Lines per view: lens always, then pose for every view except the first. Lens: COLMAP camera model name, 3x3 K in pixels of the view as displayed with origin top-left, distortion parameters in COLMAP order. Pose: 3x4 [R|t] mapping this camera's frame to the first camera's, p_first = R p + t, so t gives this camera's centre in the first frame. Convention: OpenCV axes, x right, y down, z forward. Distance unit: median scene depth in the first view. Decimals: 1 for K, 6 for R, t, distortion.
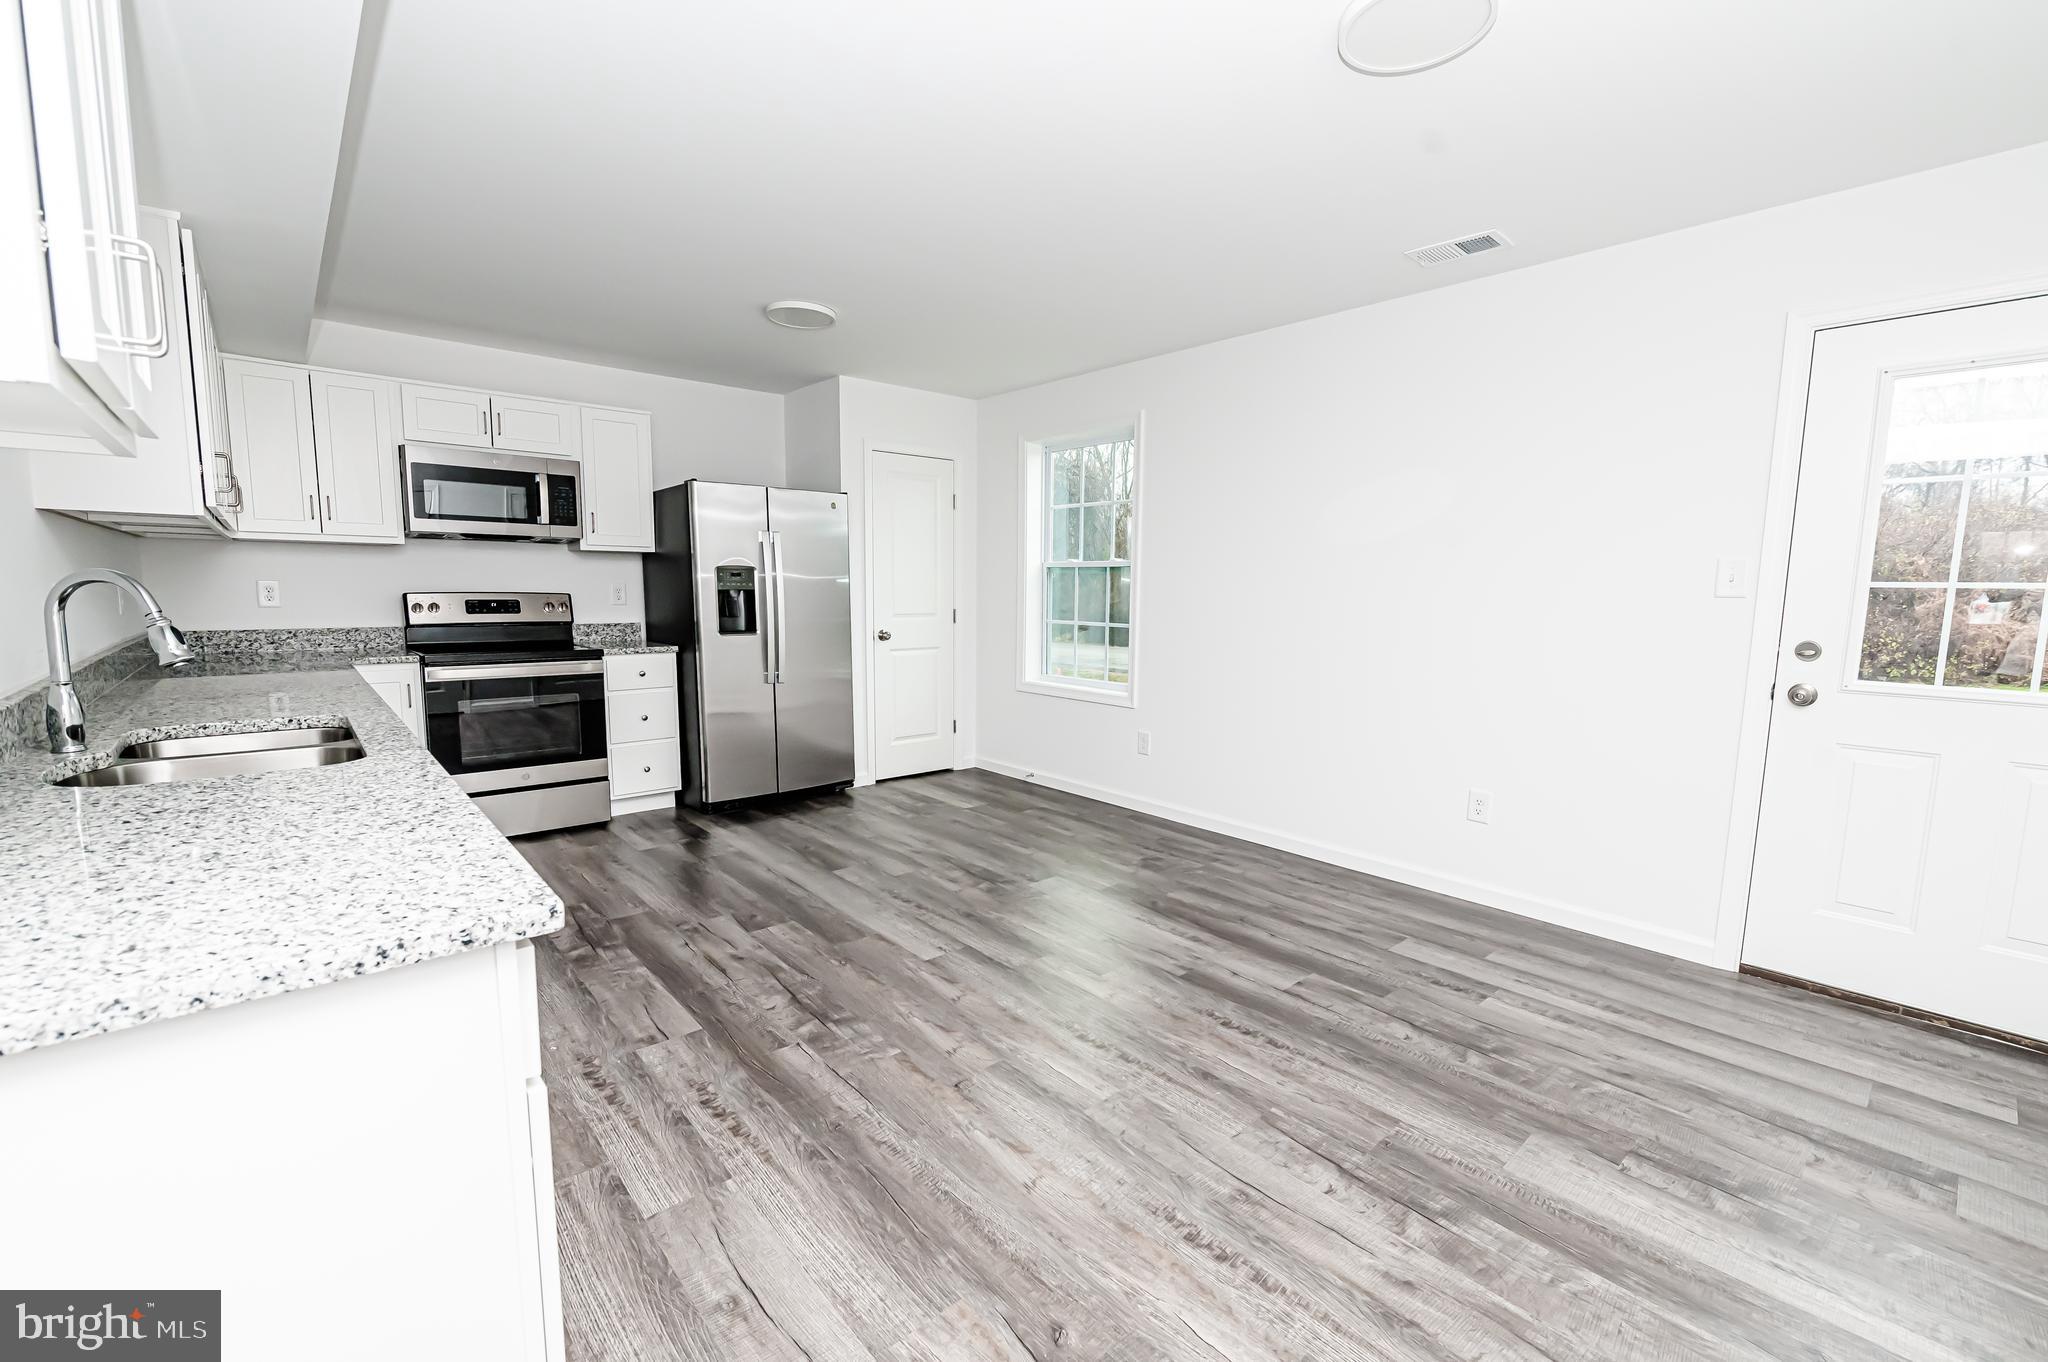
lens RADIAL K [[826.8, 0, 1020.5], [0, 826.8, 678.8], [0, 0, 1]] dist [-0.004067, -0.001031]
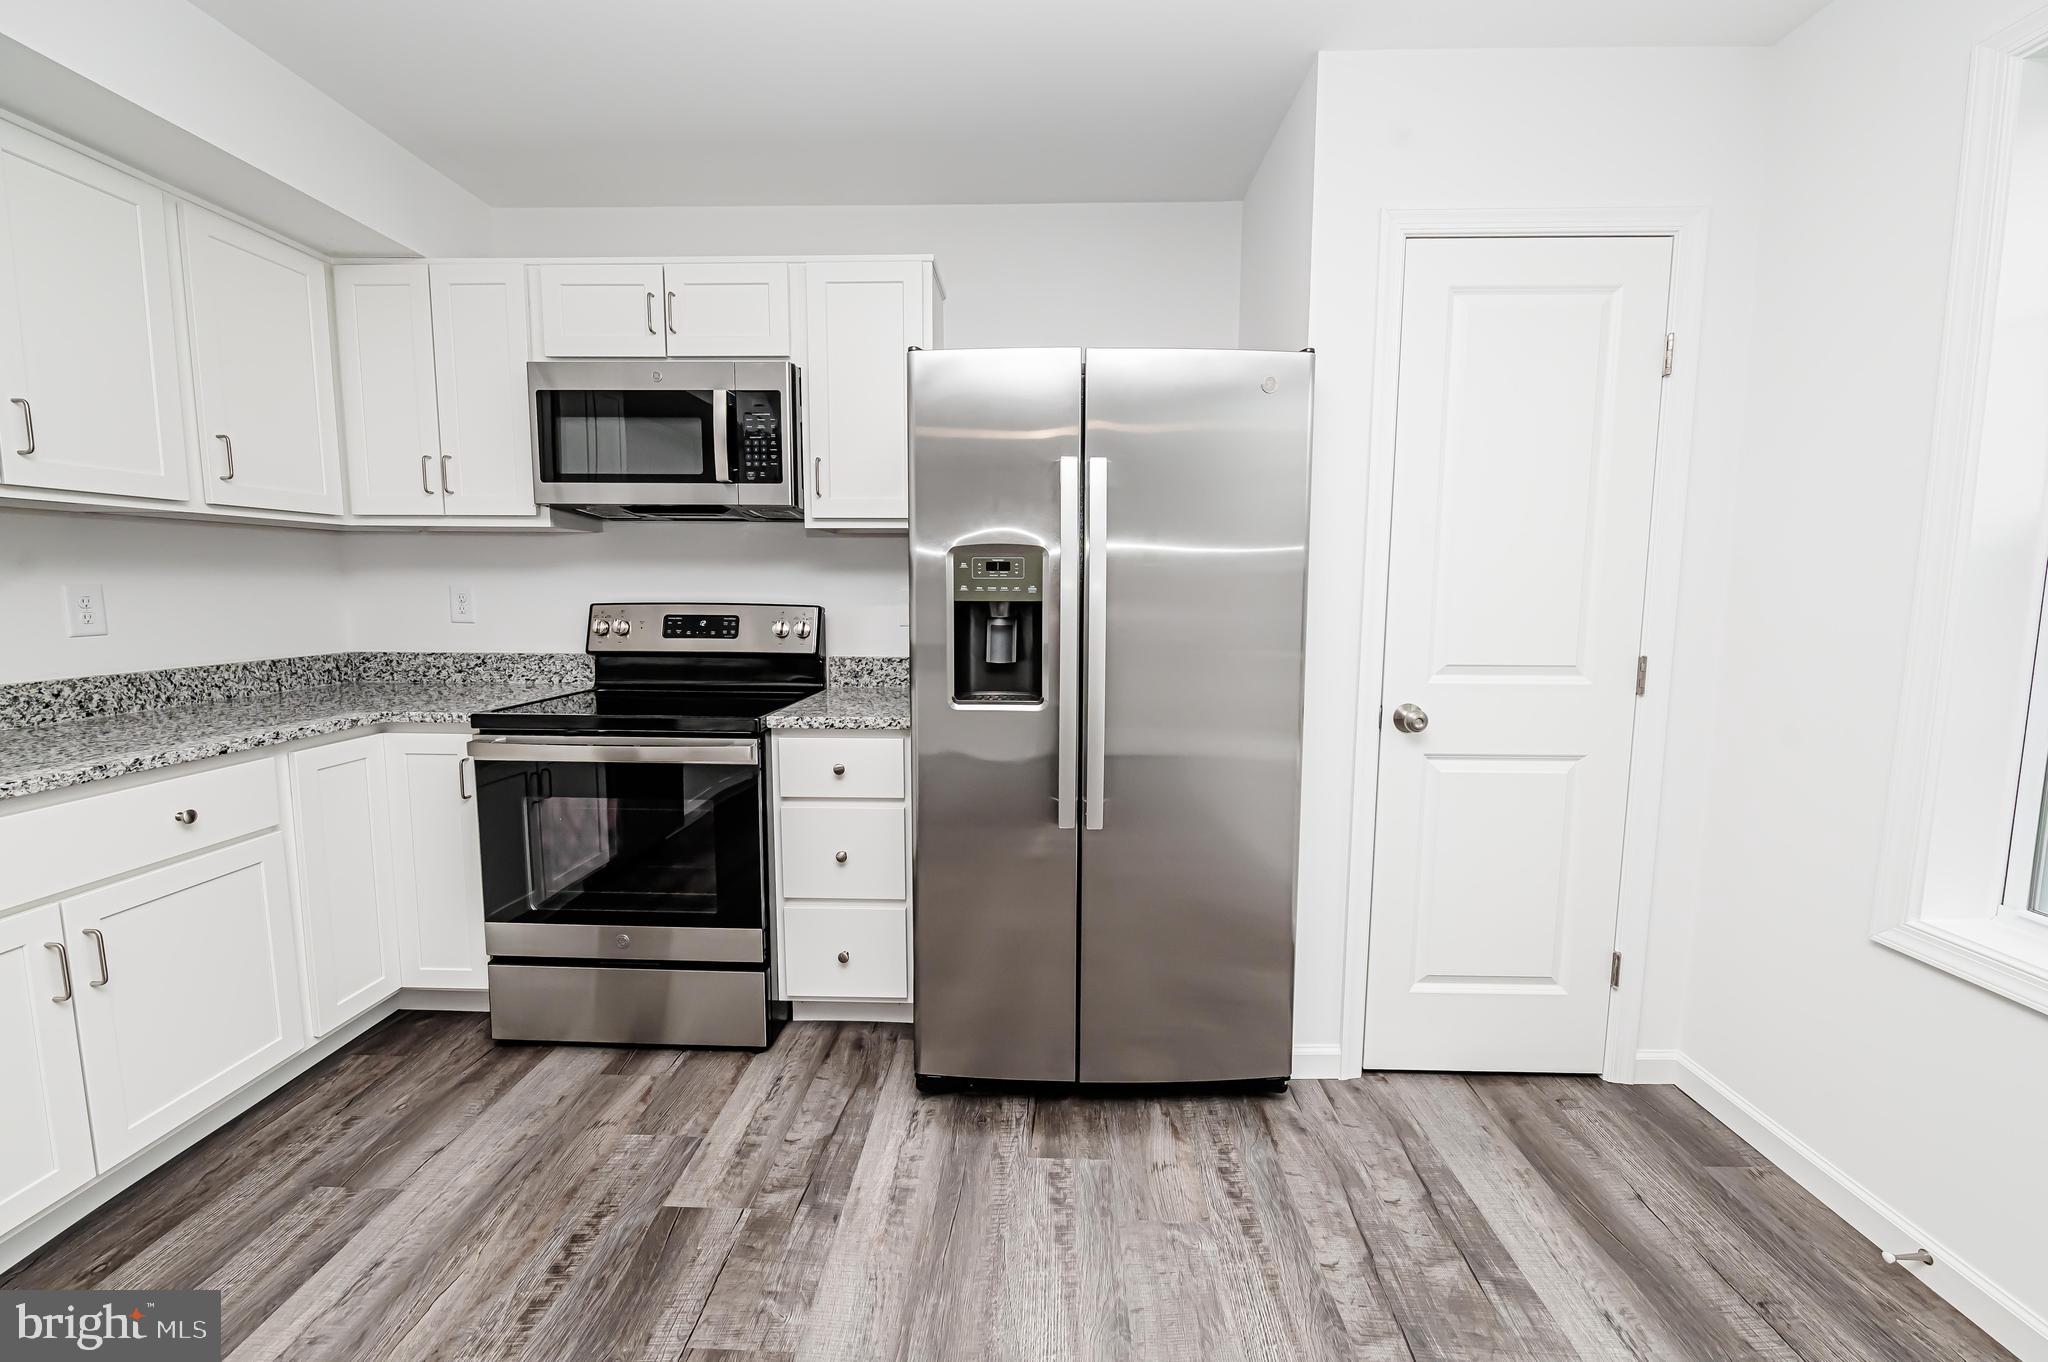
lens RADIAL K [[826.8, 0, 1006.3], [0, 826.8, 679.3], [0, 0, 1]] dist [-0.004067, -0.001031]
pose [[0.737948, 0.069663, -0.671253, -0.059199], [-0.072093, 0.997104, 0.024224, -0.086574], [0.670996, 0.030517, 0.740833, 0.760699]]
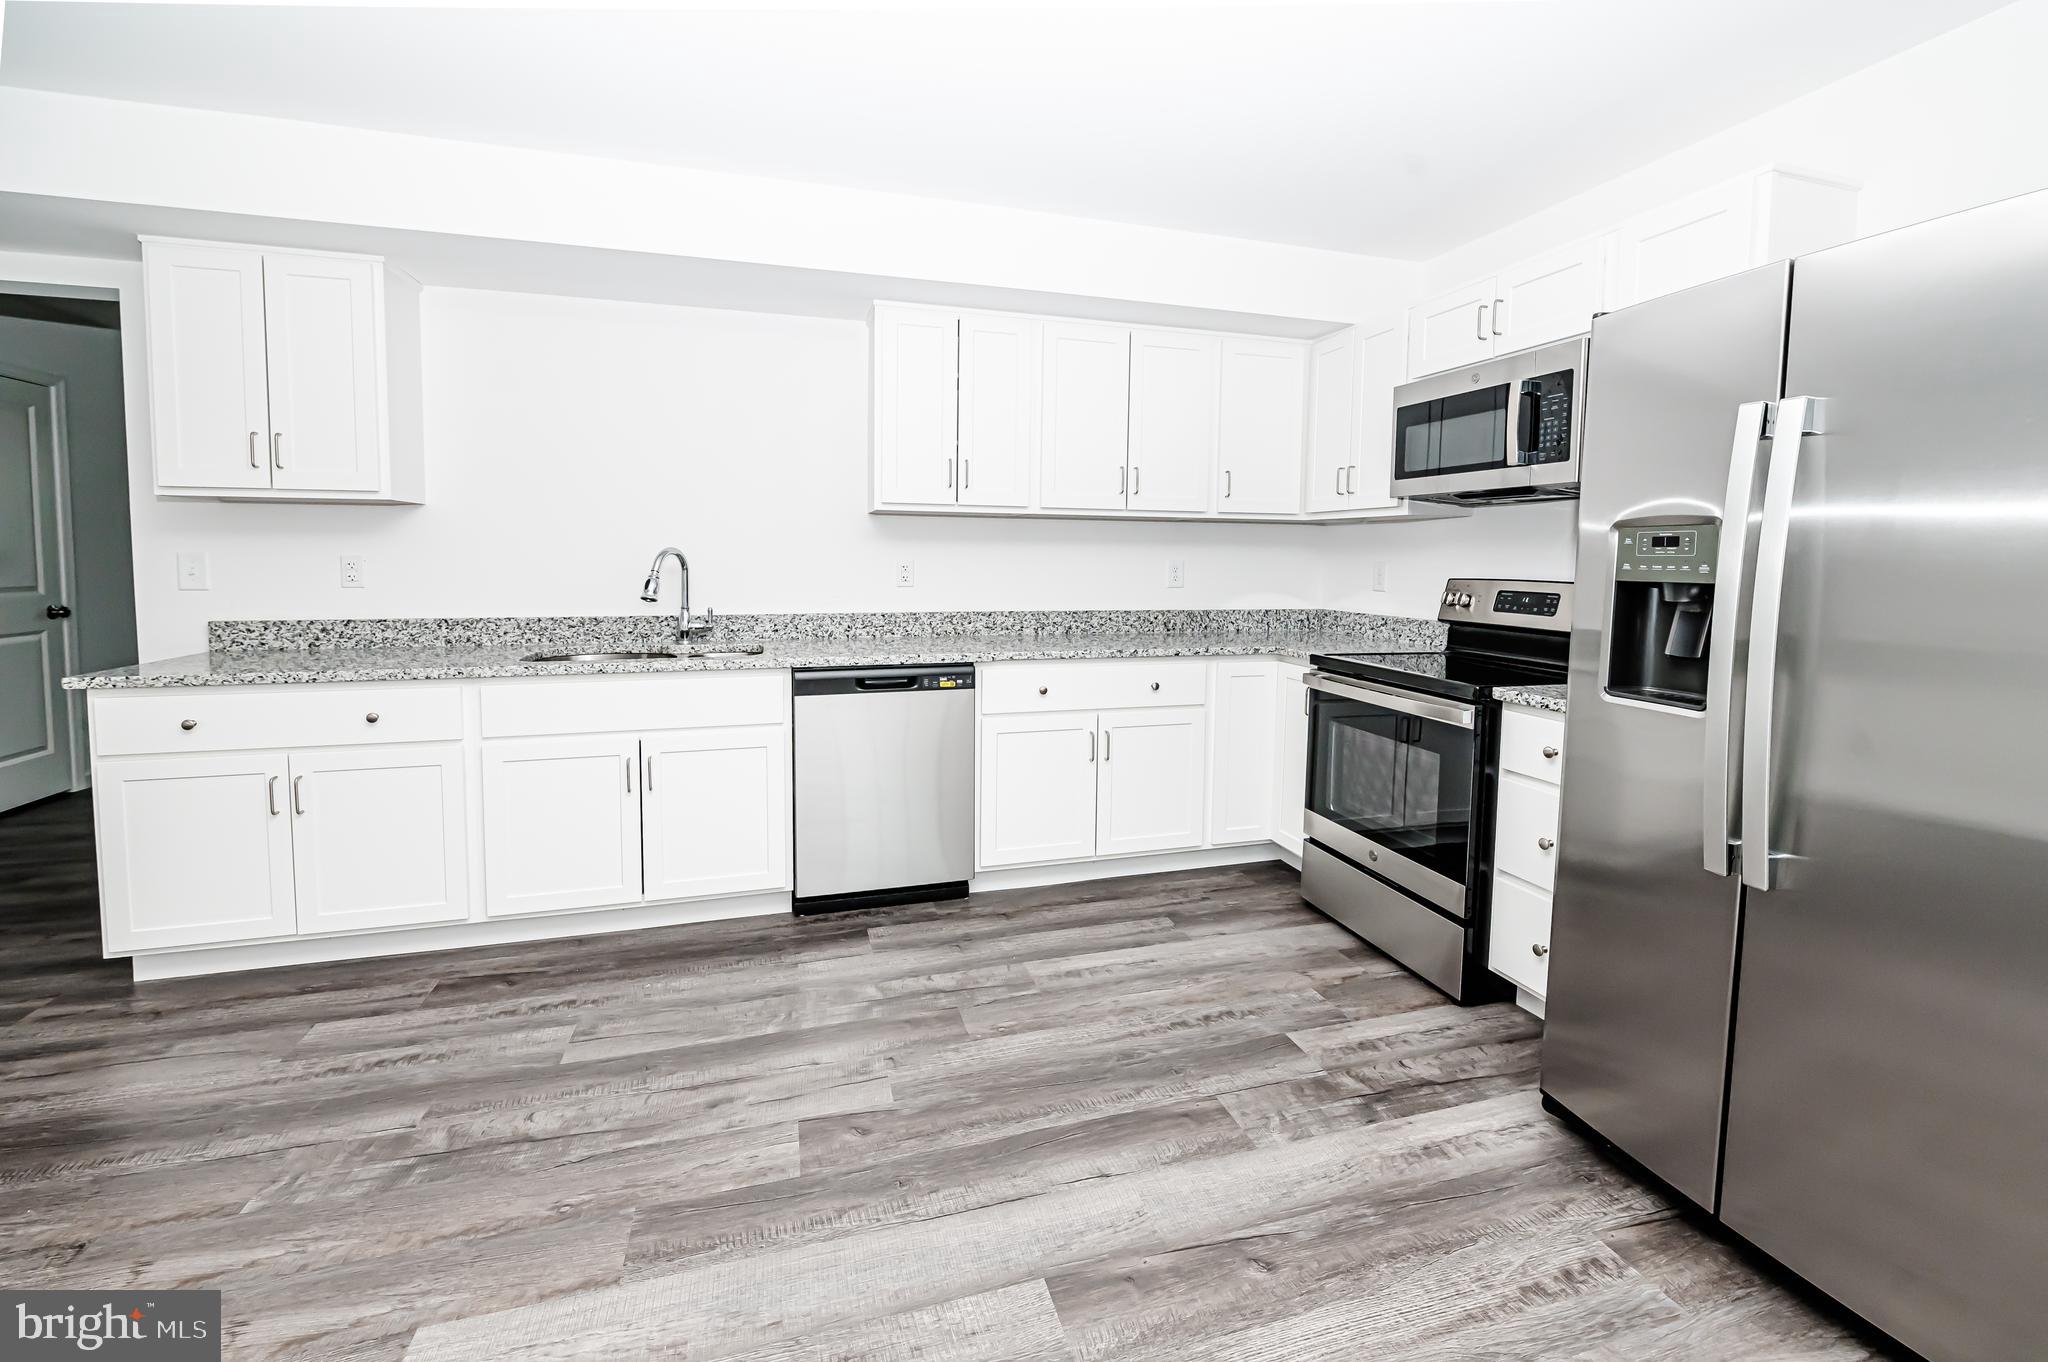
lens RADIAL K [[826.8, 0, 1025.6], [0, 826.8, 616.9], [0, 0, 1]] dist [-0.004067, -0.001031]
pose [[-0.401400, 0.053385, -0.914346, 0.107393], [-0.114530, 0.987538, 0.107938, -0.110319], [0.908714, 0.148047, -0.390284, 0.980624]]
